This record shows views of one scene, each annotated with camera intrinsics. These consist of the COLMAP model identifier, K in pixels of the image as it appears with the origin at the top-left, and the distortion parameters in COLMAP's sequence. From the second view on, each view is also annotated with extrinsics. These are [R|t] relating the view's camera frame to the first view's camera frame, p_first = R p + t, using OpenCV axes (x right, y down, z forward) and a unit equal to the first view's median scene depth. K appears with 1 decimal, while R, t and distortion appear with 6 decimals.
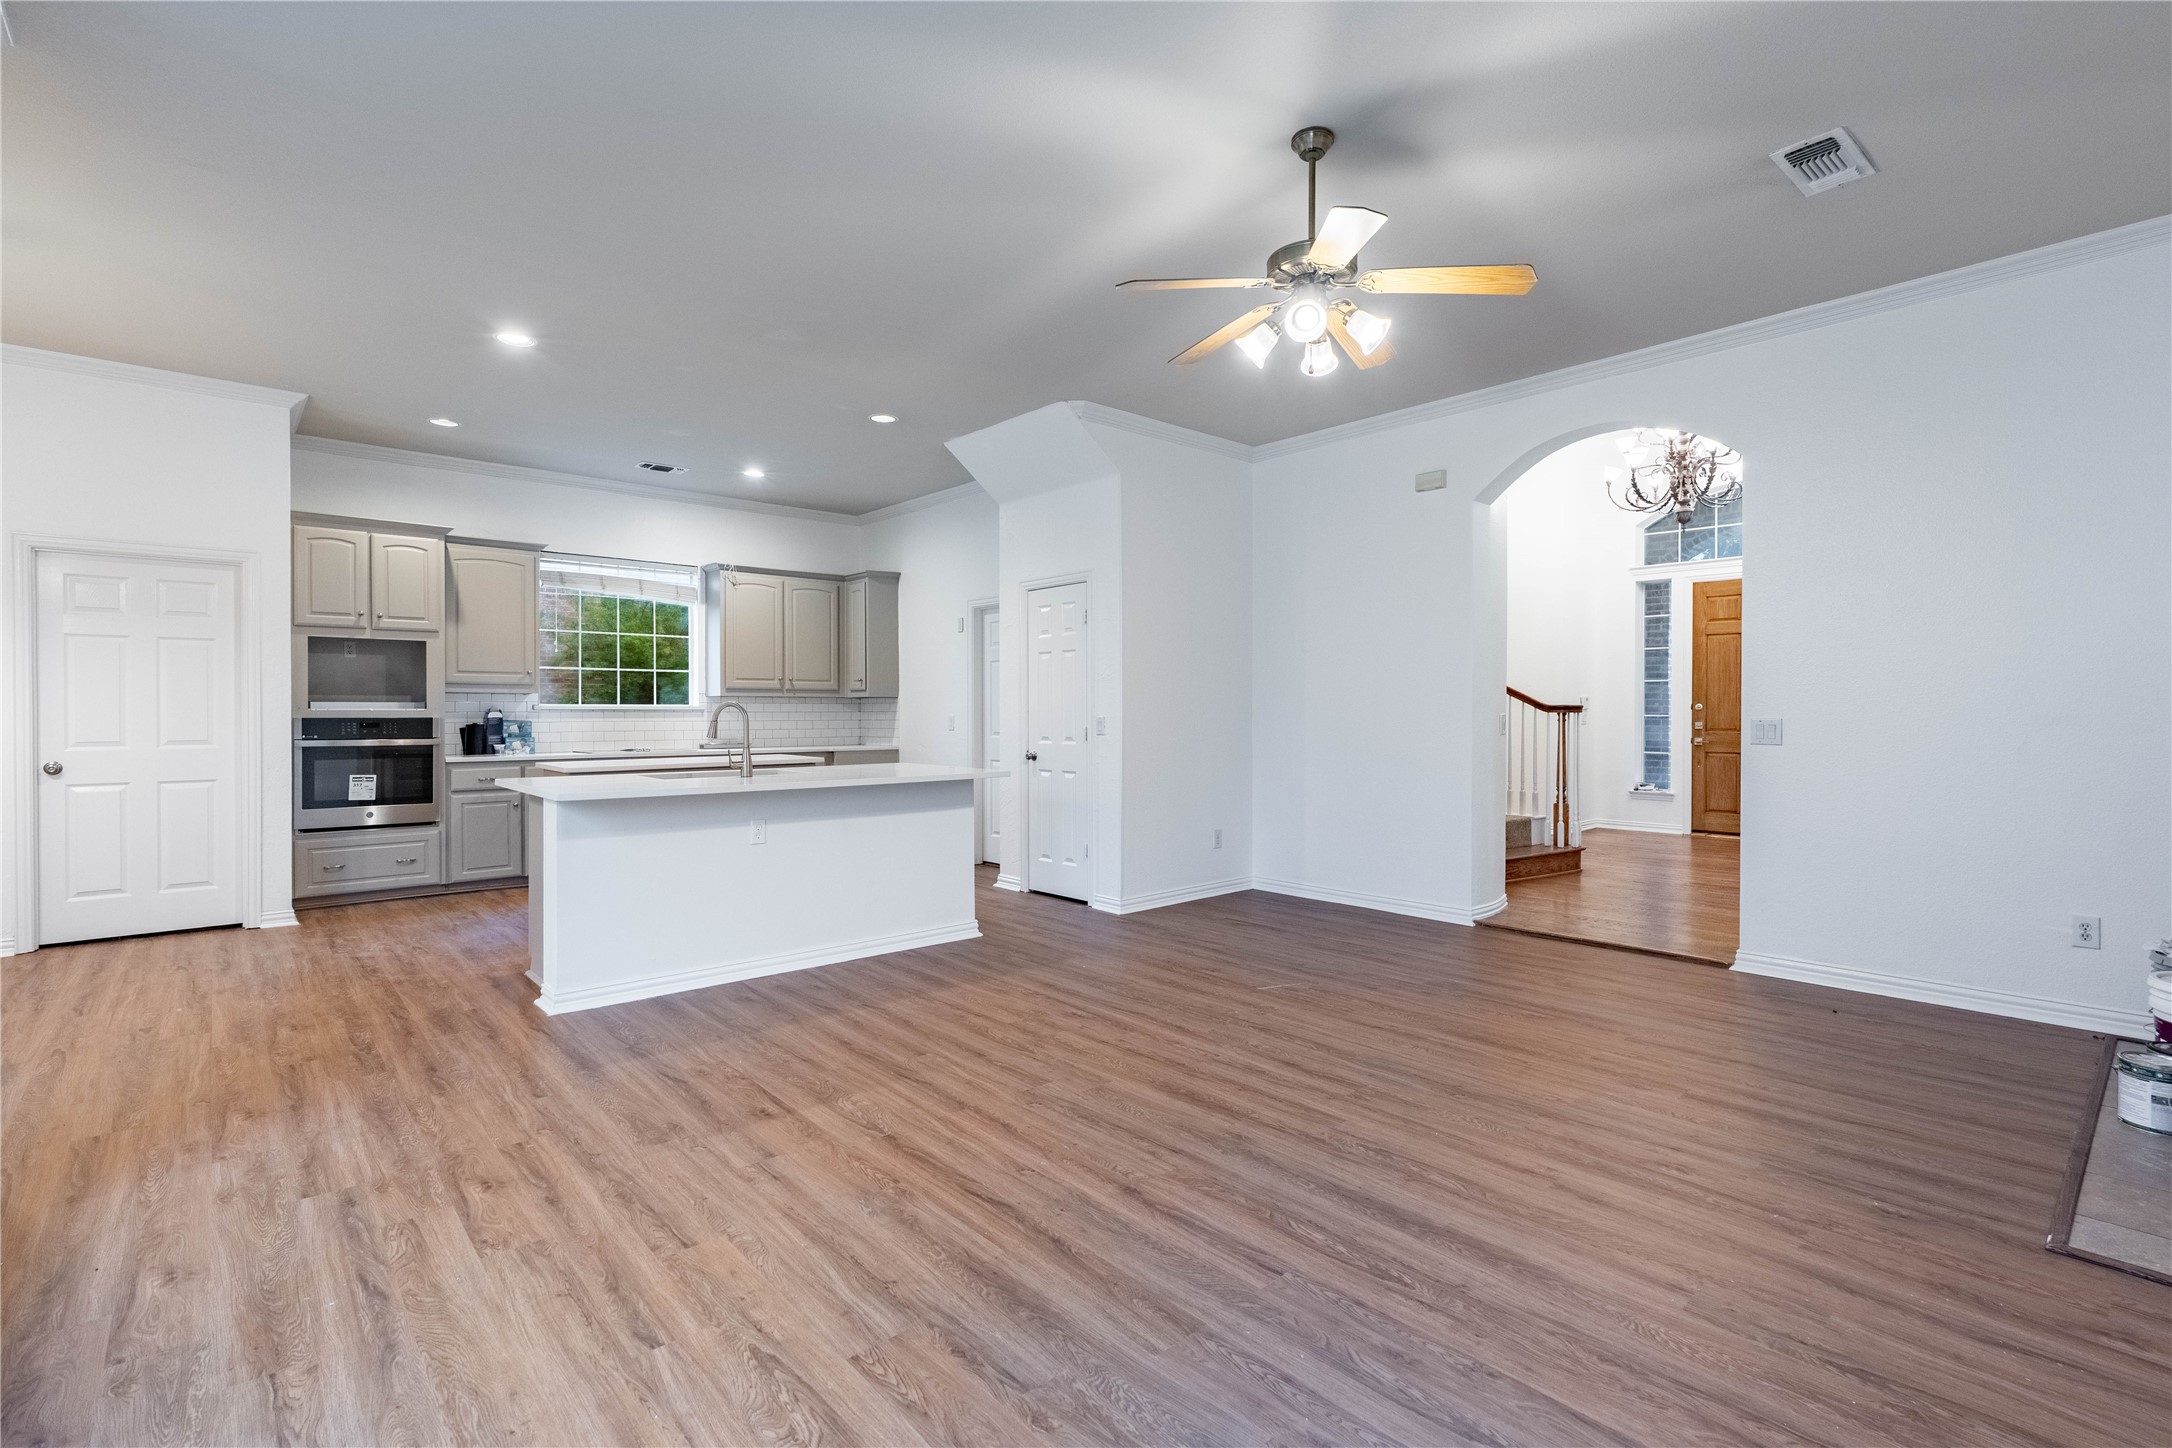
lens RADIAL K [[974.2, 0, 1085.9], [0, 974.2, 718.0], [0, 0, 1]] dist [-0.001298, 0.004204]
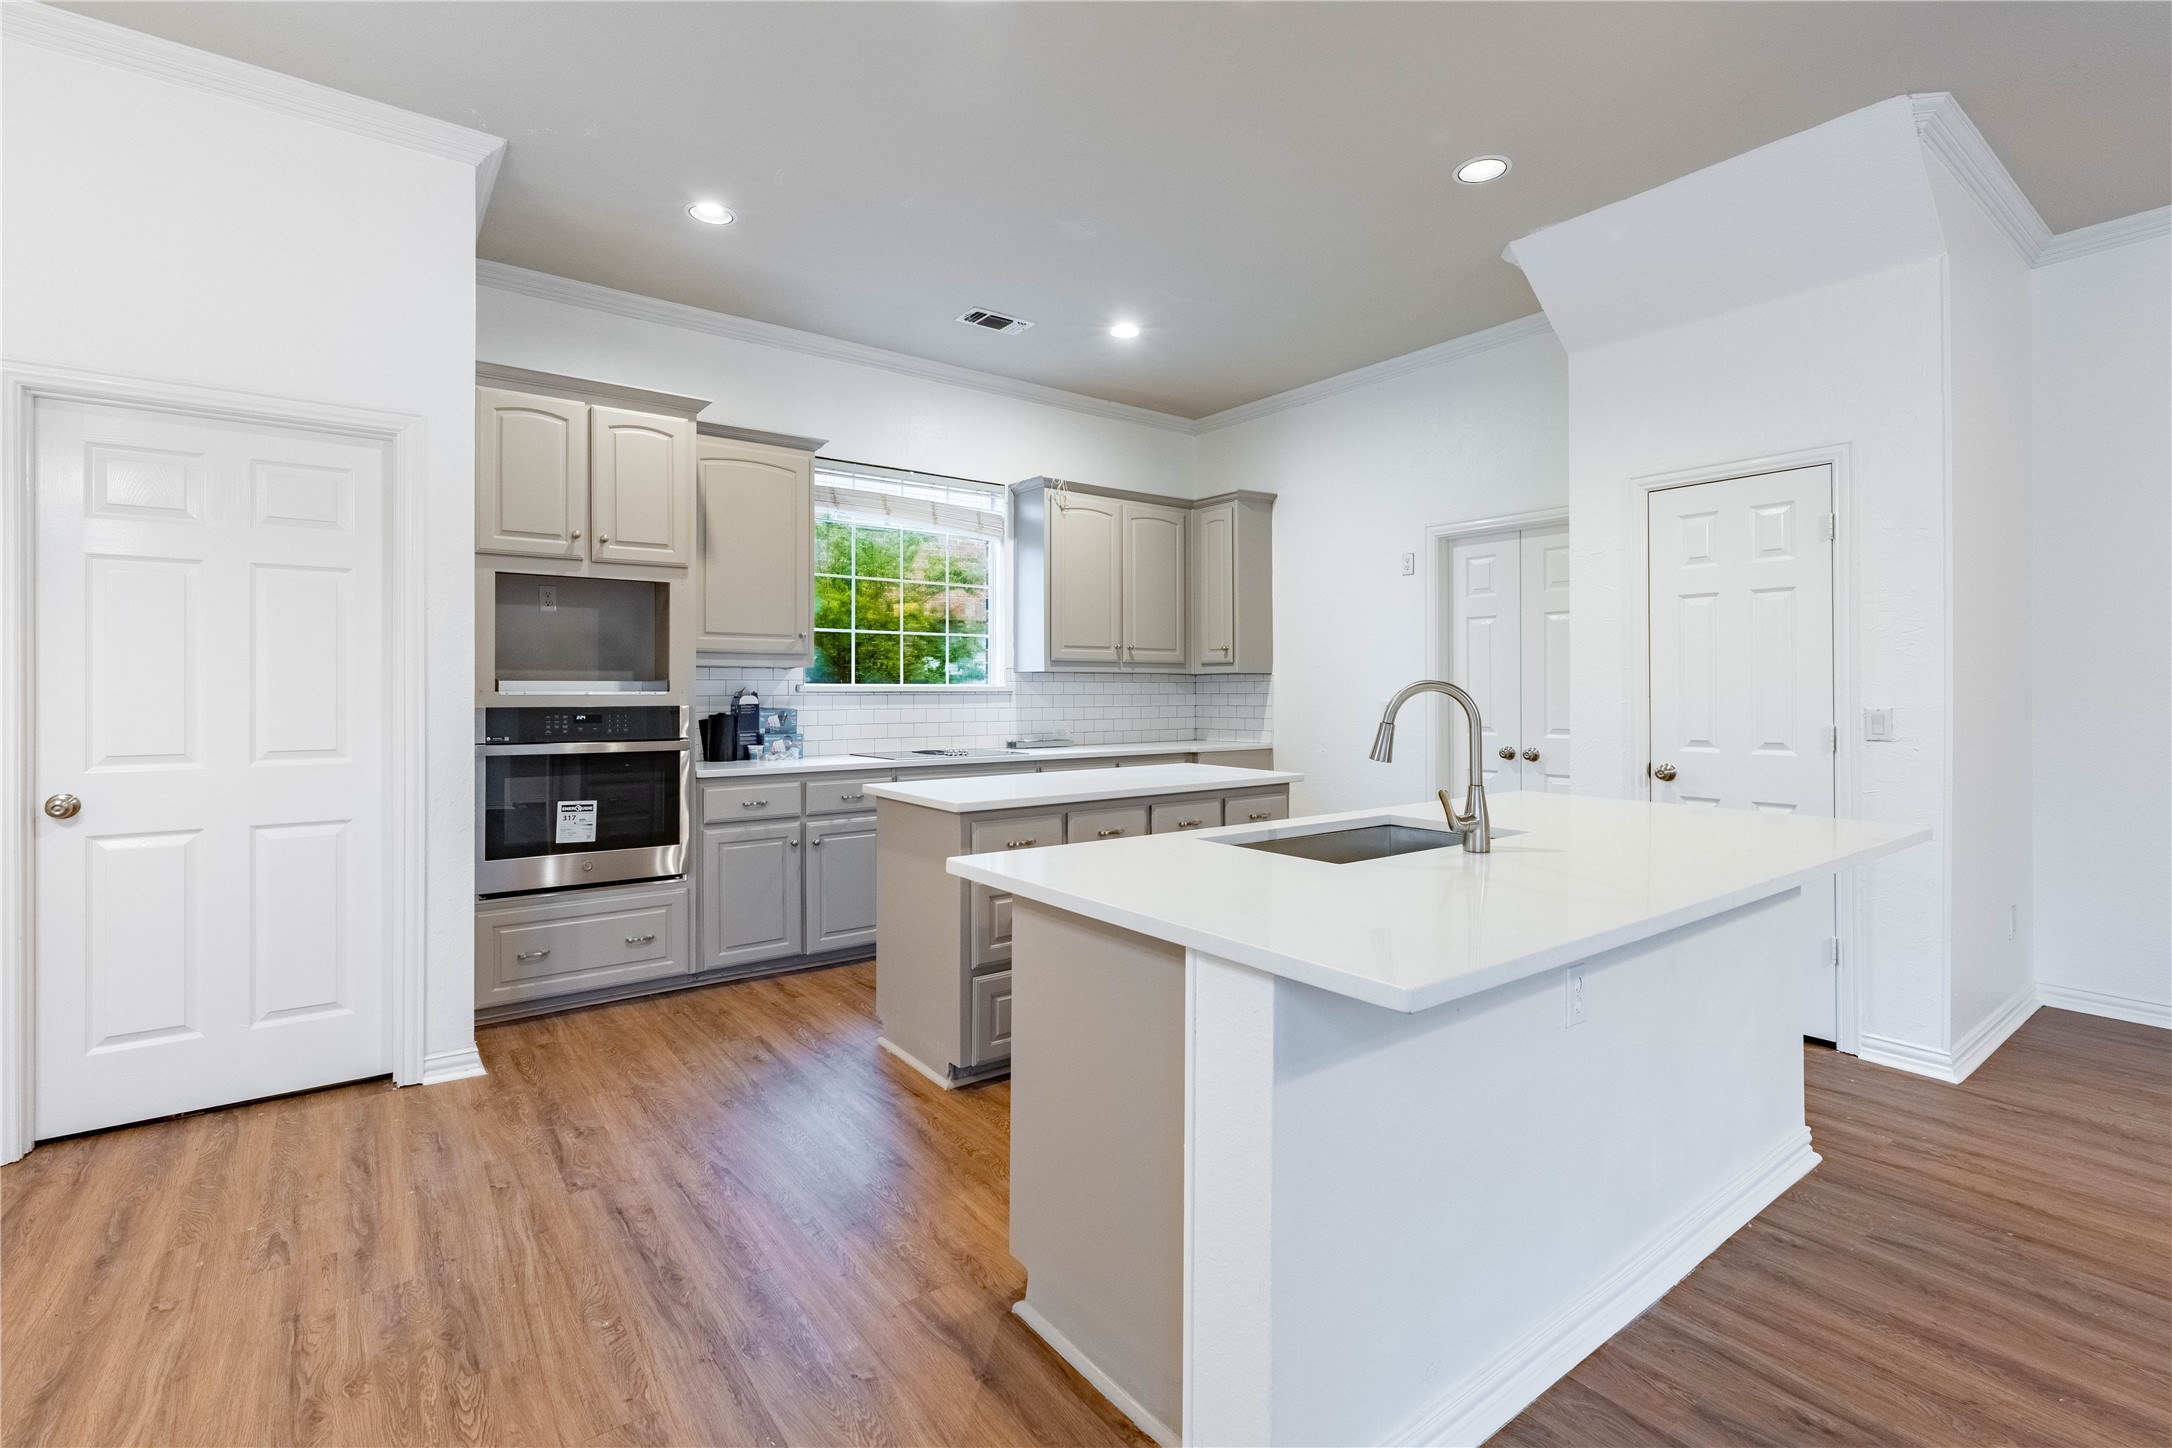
lens RADIAL K [[982.0, 0, 1107.1], [0, 982.0, 688.6], [0, 0, 1]] dist [-0.004903, 0.003775]
pose [[0.997270, 0.000078, -0.073839, -0.334362], [-0.000653, 0.999970, -0.007763, -0.006400], [0.073836, 0.007790, 0.997240, 0.377534]]
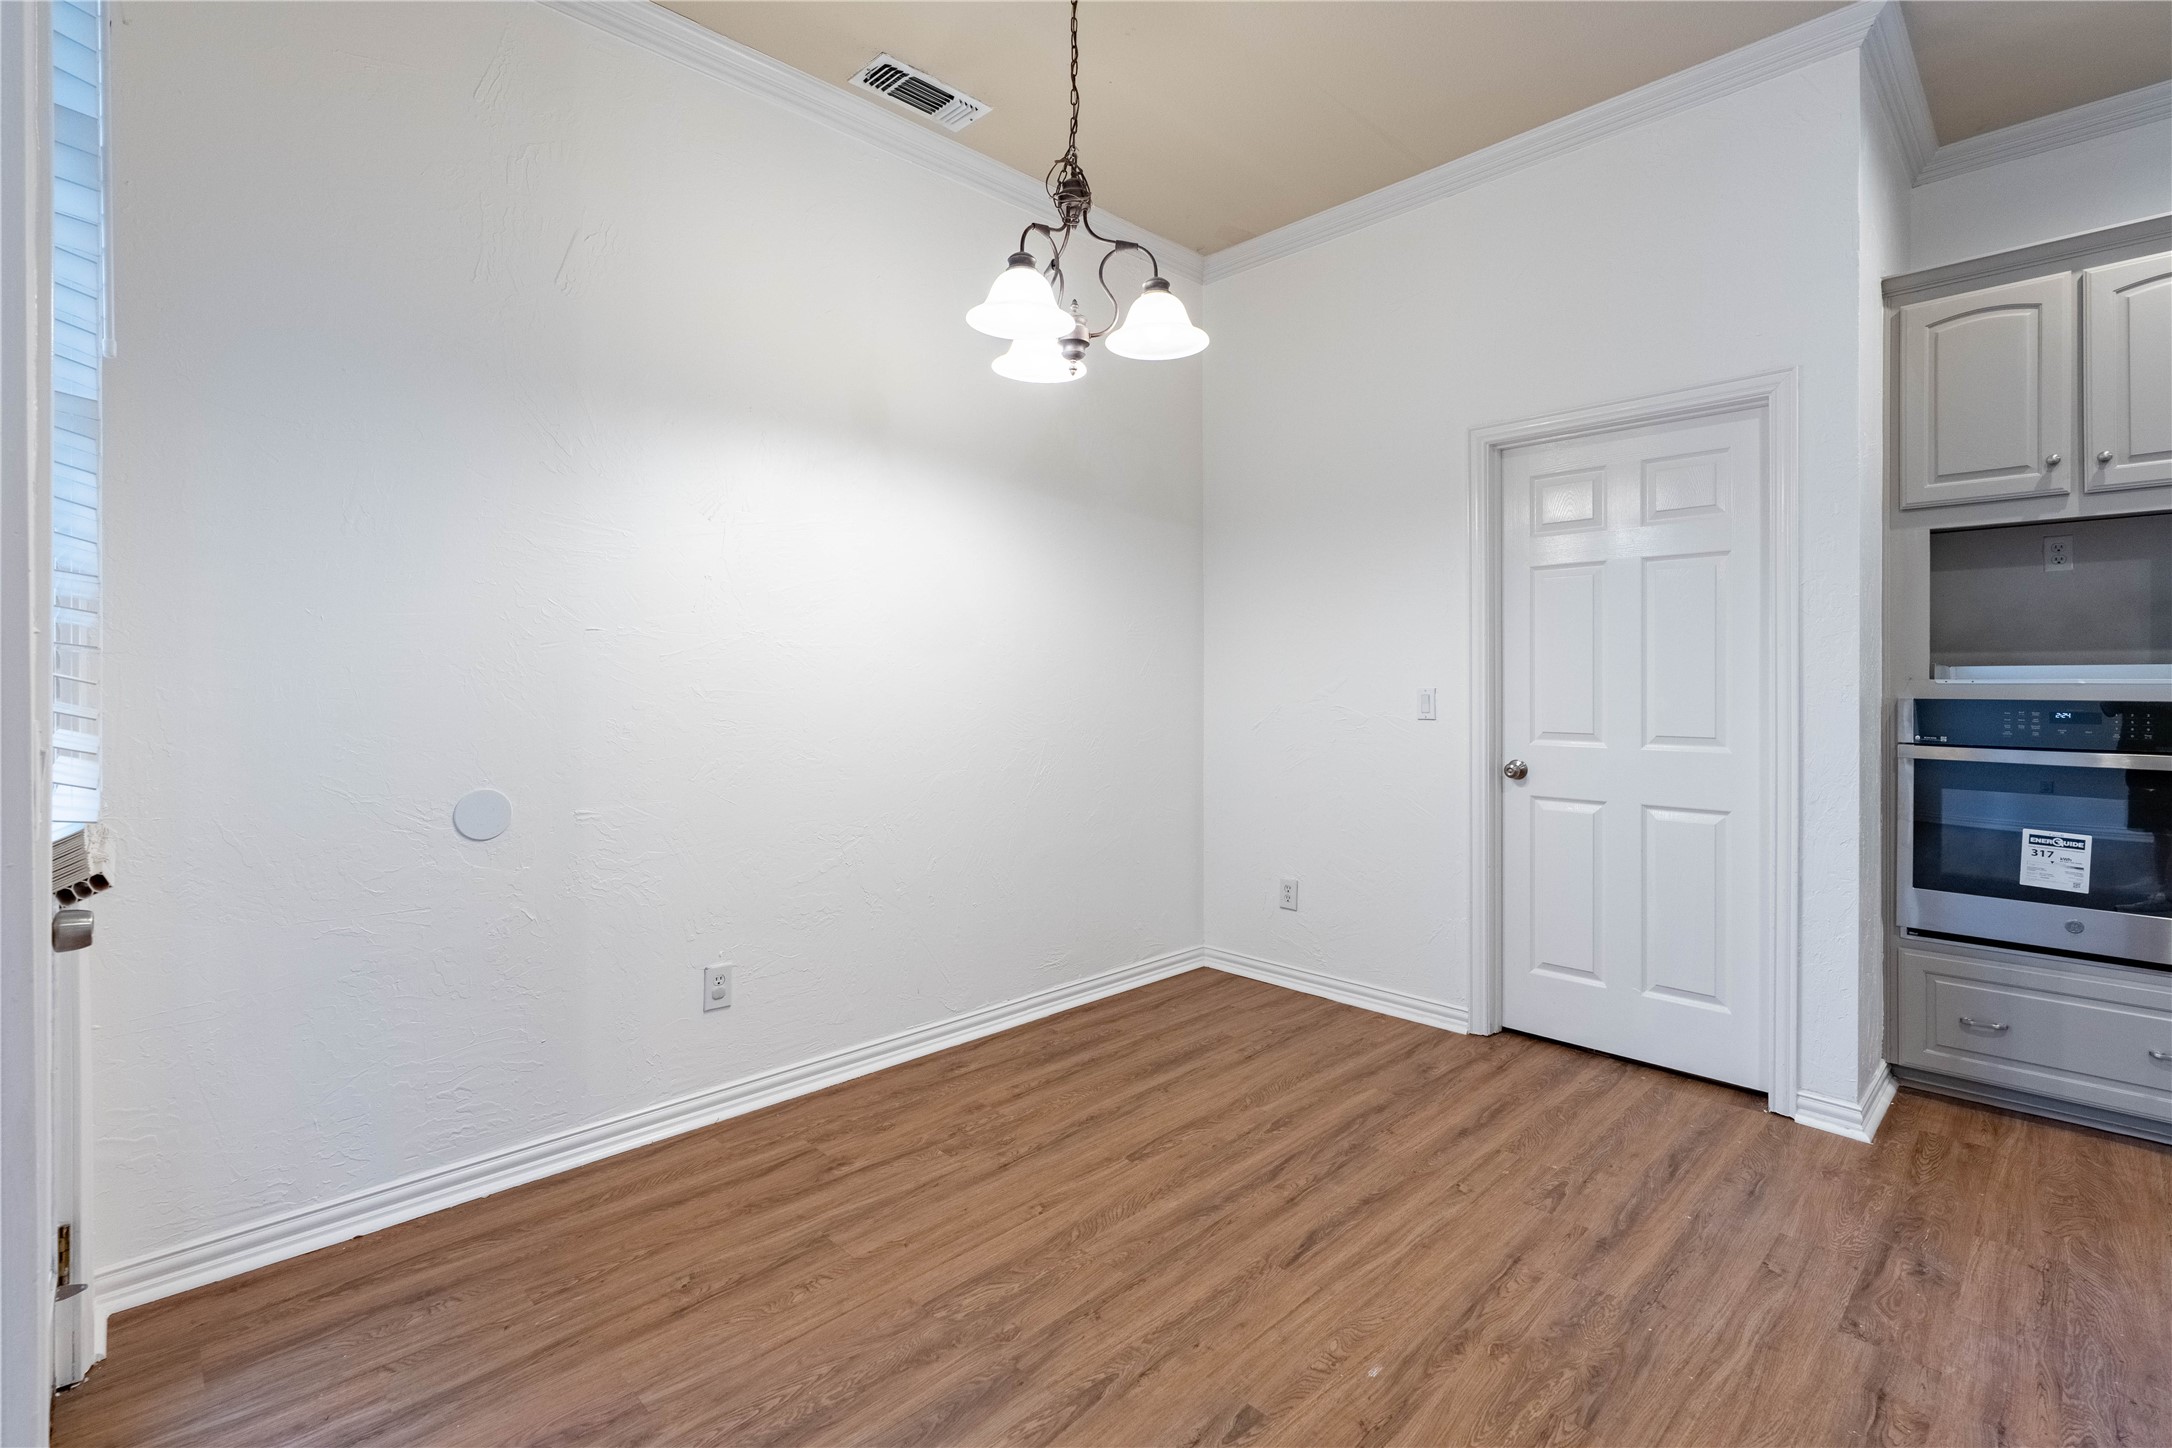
lens RADIAL K [[992.1, 0, 1069.1], [0, 992.1, 682.9], [0, 0, 1]] dist [-0.001316, 0.001832]
pose [[0.036786, 0.000606, -0.999323, -0.286836], [-0.007810, 0.999969, 0.000319, -0.004326], [0.999293, 0.007793, 0.036790, 0.493932]]
